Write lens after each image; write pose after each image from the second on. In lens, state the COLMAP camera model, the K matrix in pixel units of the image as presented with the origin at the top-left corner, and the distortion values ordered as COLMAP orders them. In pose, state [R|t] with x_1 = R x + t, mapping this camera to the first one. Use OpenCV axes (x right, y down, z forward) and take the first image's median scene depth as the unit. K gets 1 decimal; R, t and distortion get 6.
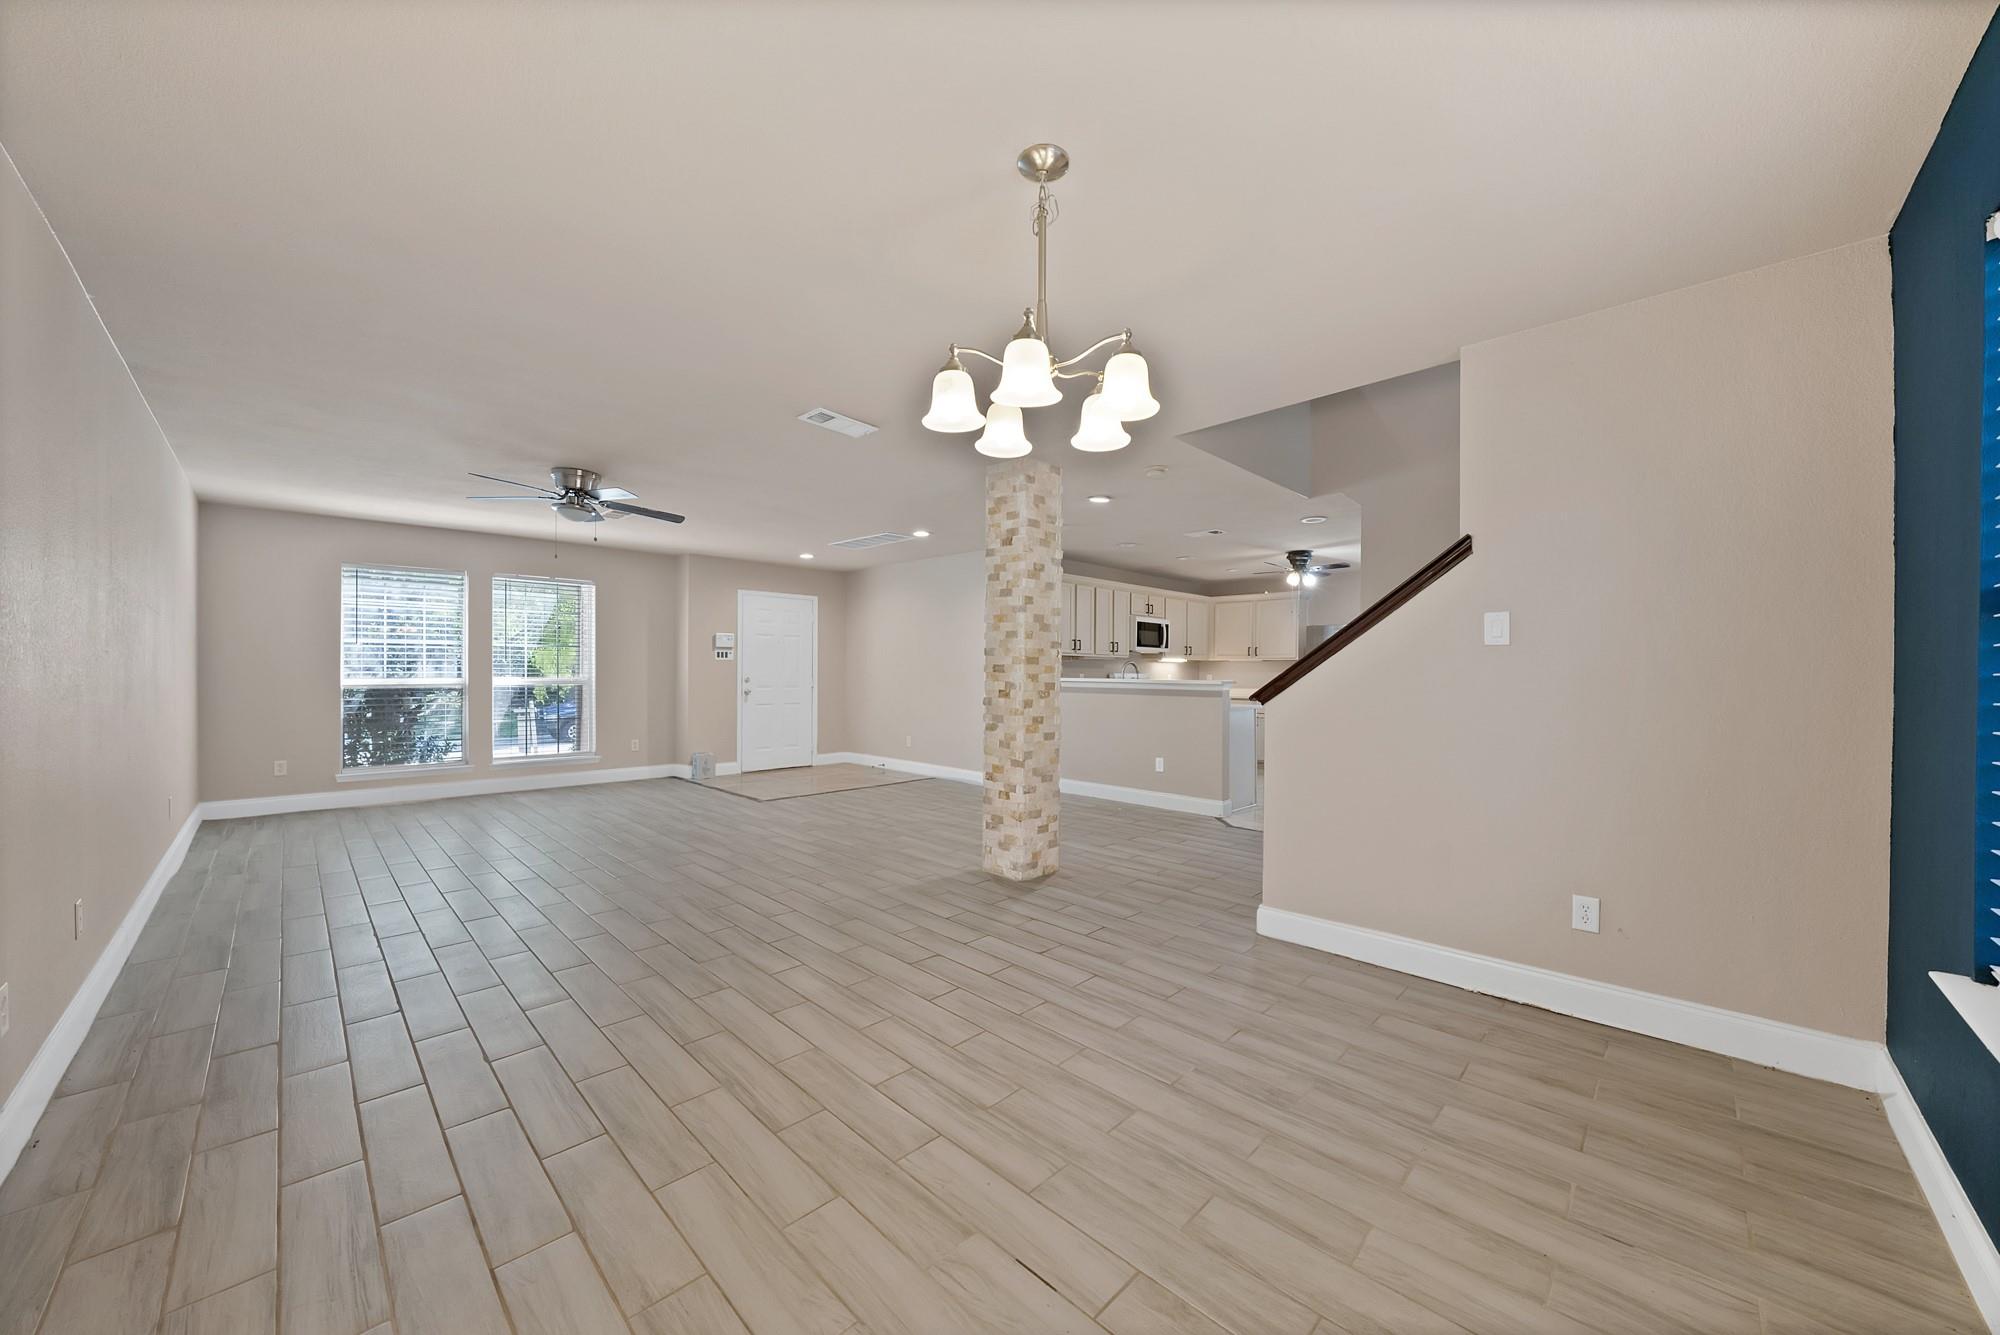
lens RADIAL K [[686.9, 0, 1031.9], [0, 686.9, 670.8], [0, 0, 1]] dist [0.000020, 0.000005]
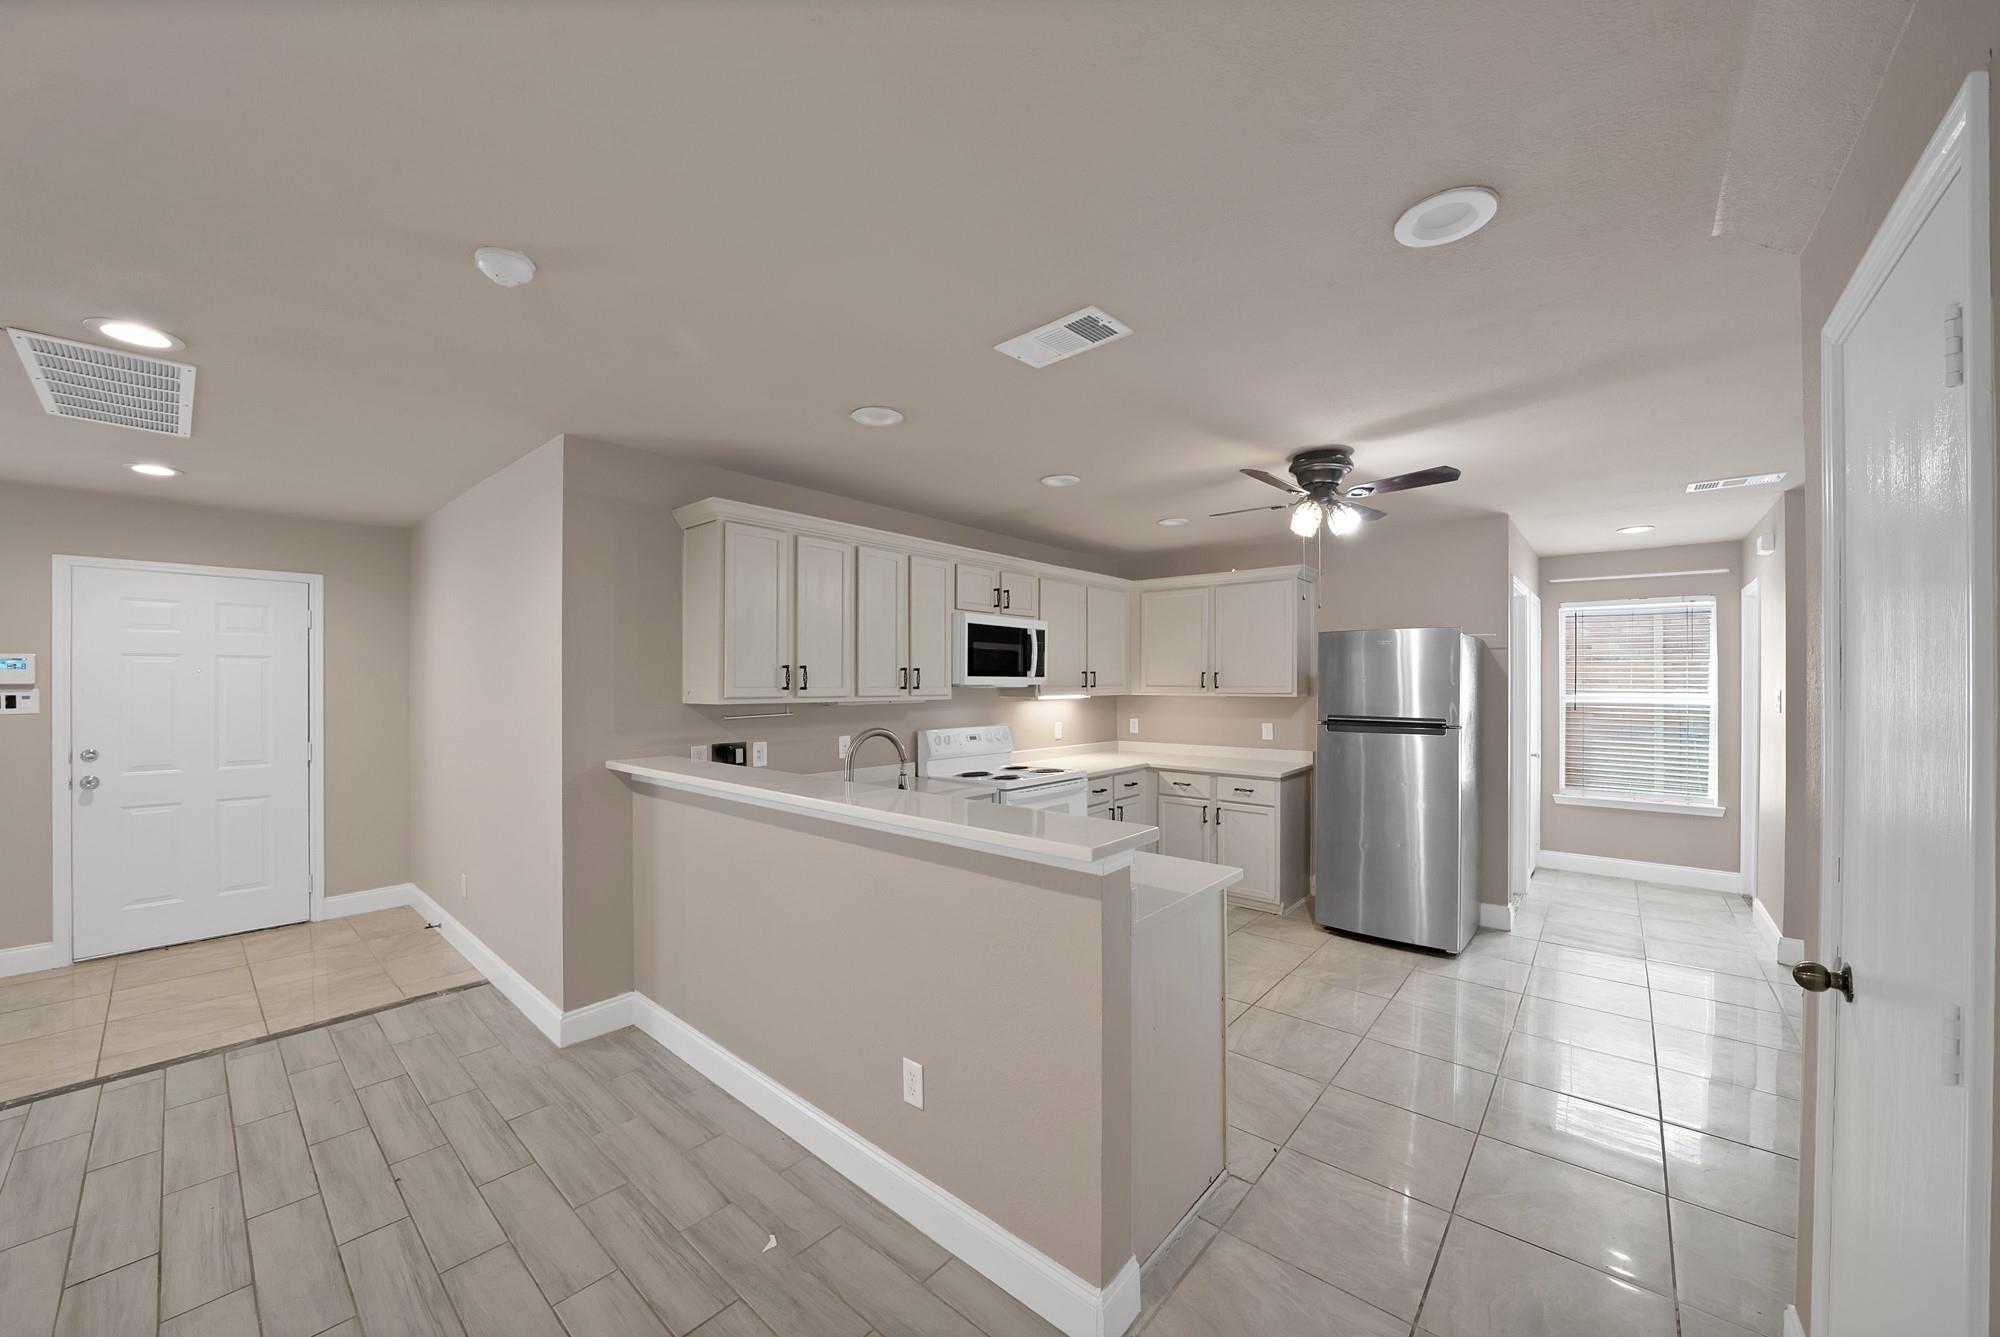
lens RADIAL K [[724.3, 0, 993.9], [0, 724.3, 674.4], [0, 0, 1]] dist [-0.013768, 0.000111]
pose [[0.999761, -0.003243, 0.021617, 0.181810], [0.003449, 0.999949, -0.009507, -0.036036], [-0.021585, 0.009579, 0.999721, 0.568220]]
